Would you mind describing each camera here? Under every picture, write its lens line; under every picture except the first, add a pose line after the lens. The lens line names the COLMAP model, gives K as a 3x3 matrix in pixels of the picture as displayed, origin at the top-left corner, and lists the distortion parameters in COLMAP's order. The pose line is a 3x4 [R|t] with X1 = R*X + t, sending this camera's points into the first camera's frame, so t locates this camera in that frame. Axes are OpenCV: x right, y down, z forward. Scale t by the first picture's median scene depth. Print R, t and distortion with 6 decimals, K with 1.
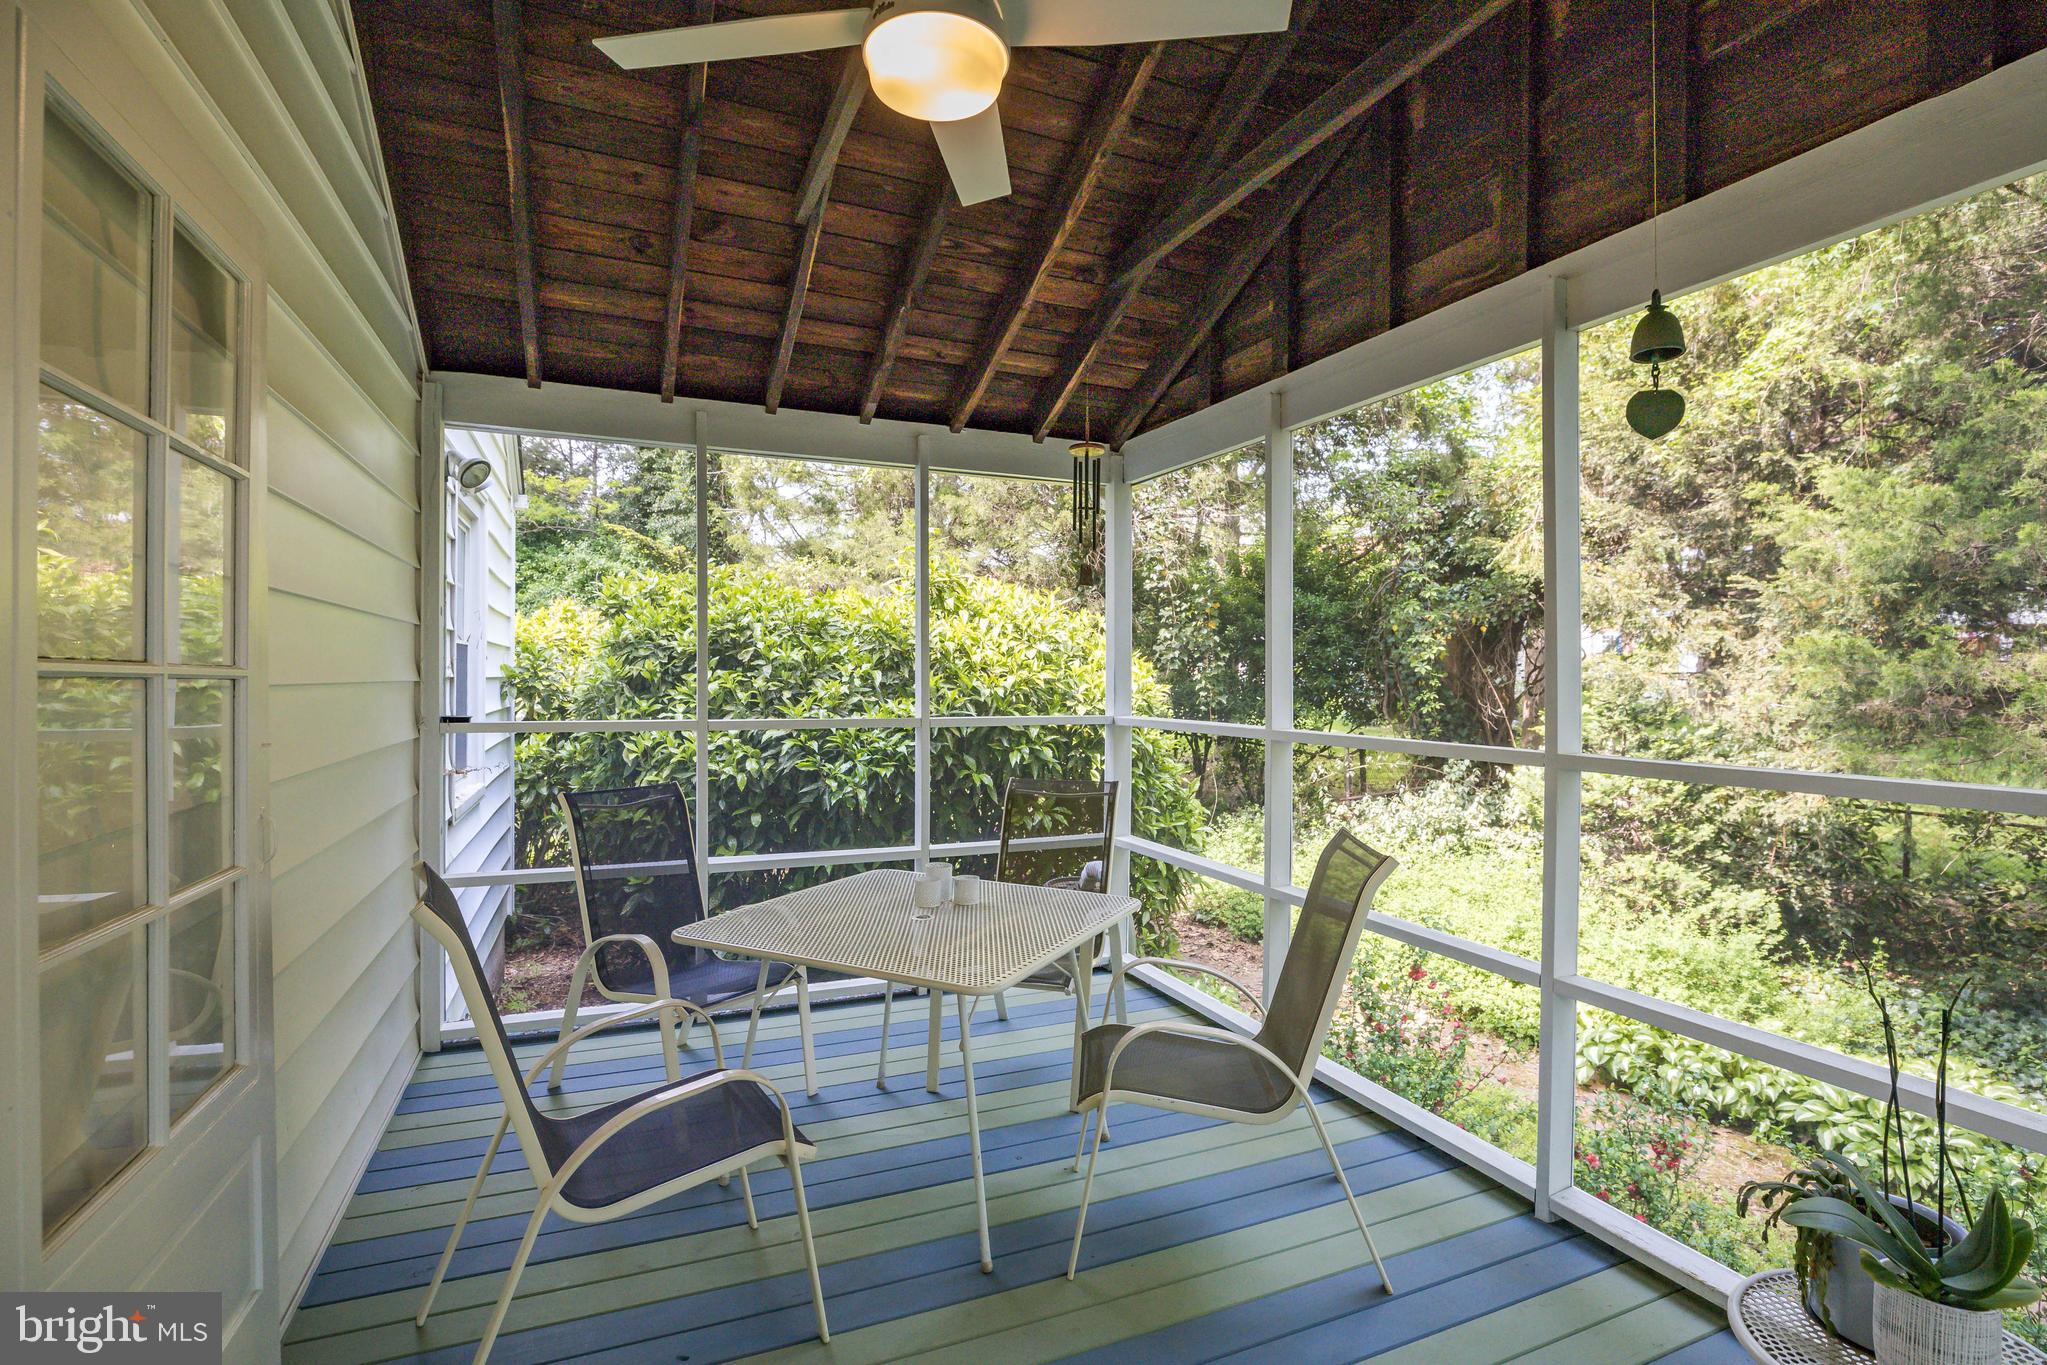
lens RADIAL K [[998.3, 0, 1020.2], [0, 998.3, 688.2], [0, 0, 1]] dist [0.057439, 0.000027]
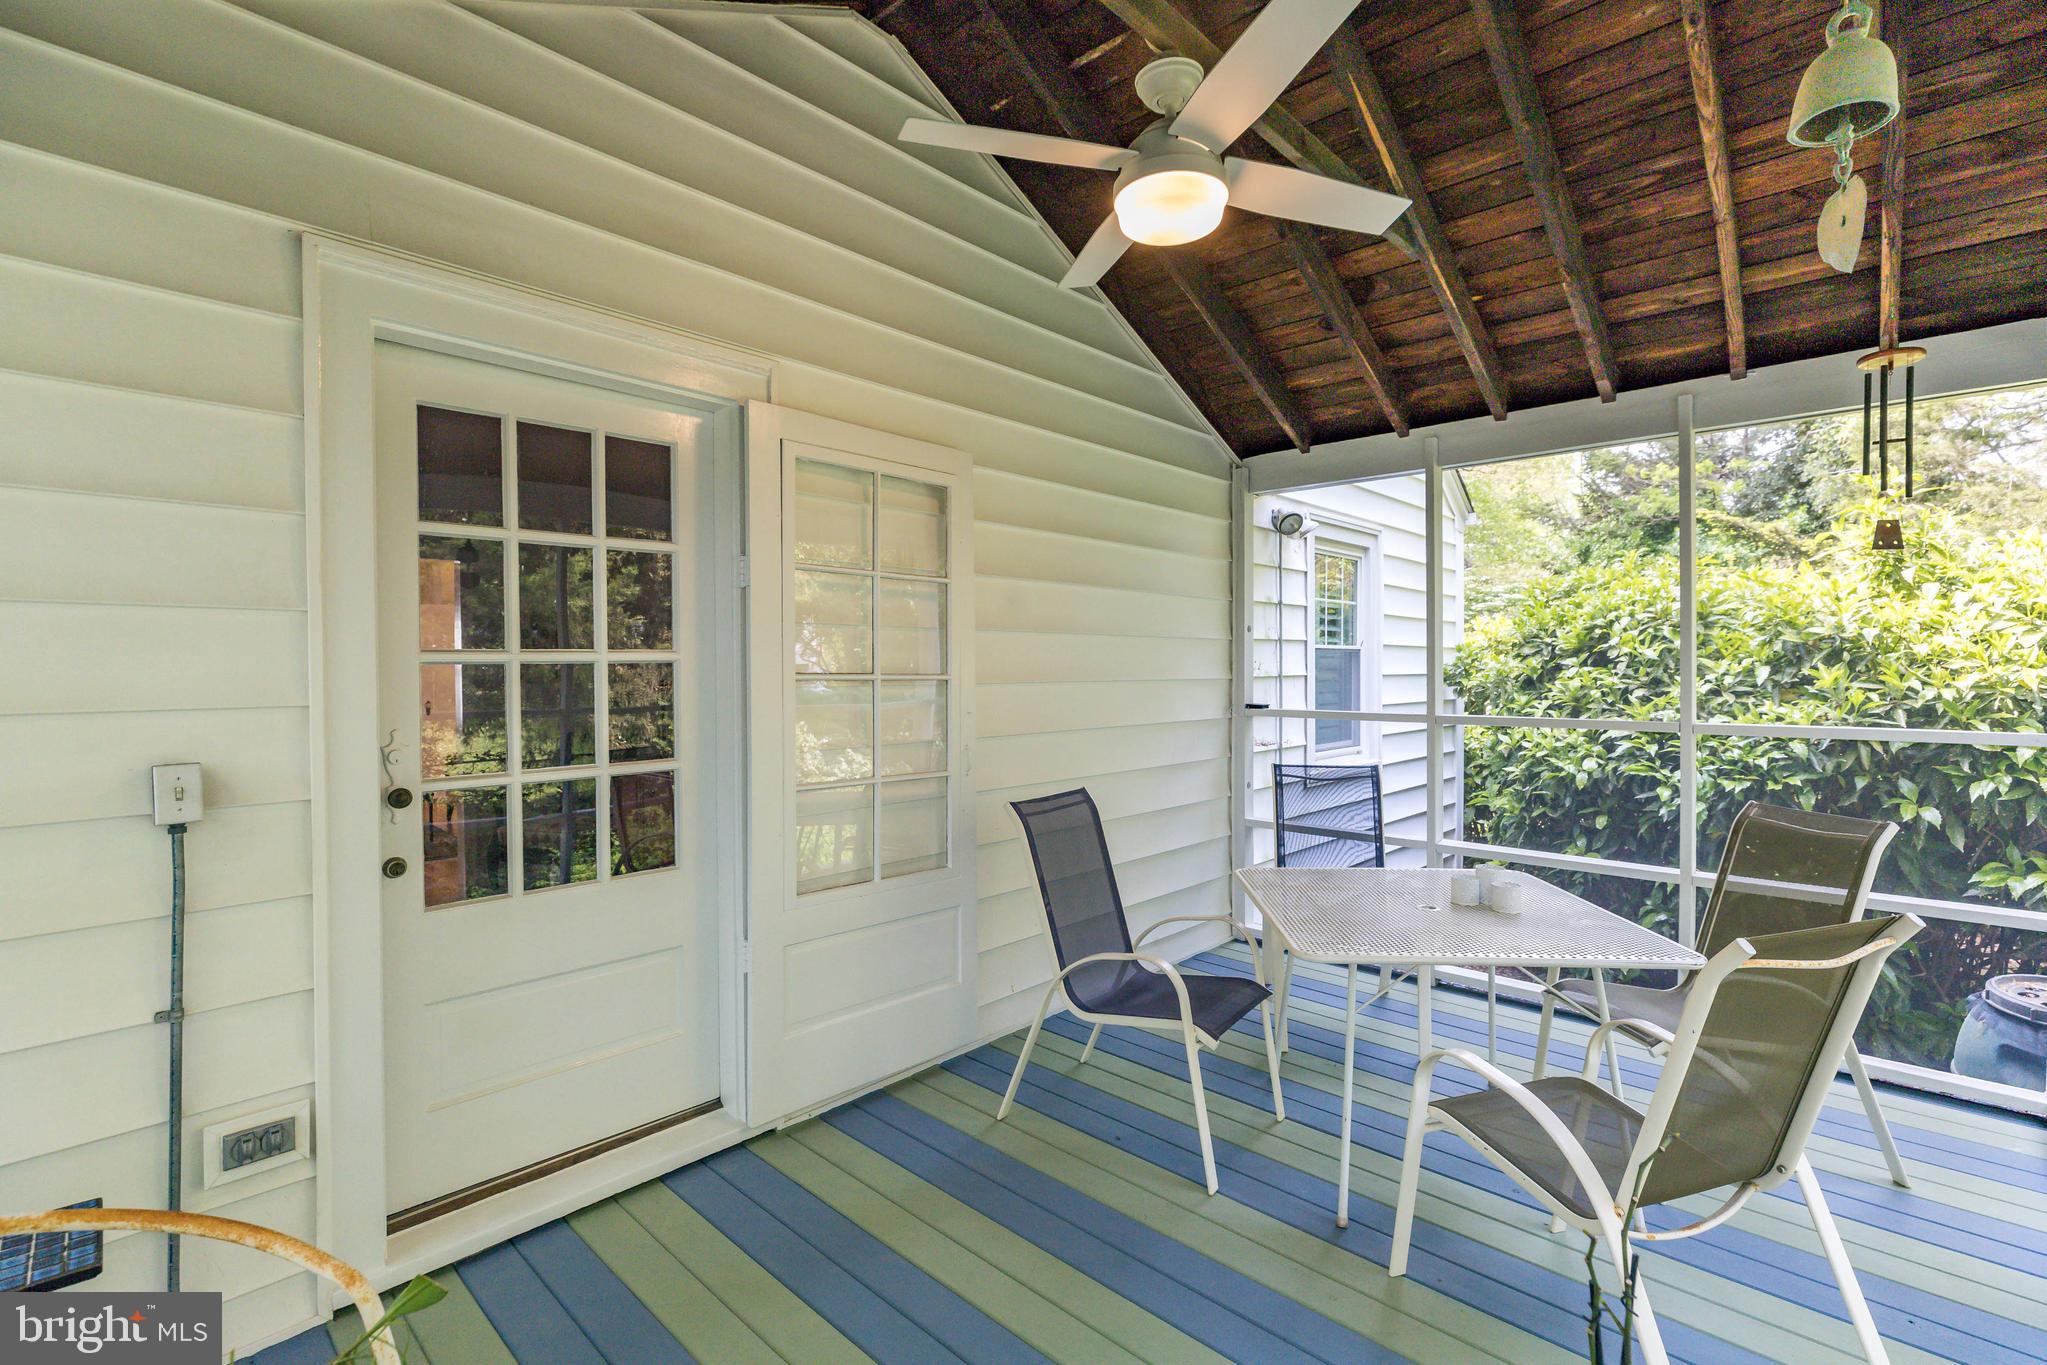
lens RADIAL K [[922.8, 0, 1033.7], [0, 922.8, 679.4], [0, 0, 1]] dist [-0.001830, -0.000079]
pose [[0.429339, 0.006046, -0.903123, 0.293315], [-0.012378, 0.999923, 0.000809, -0.000117], [0.903059, 0.010831, 0.429381, 0.119591]]
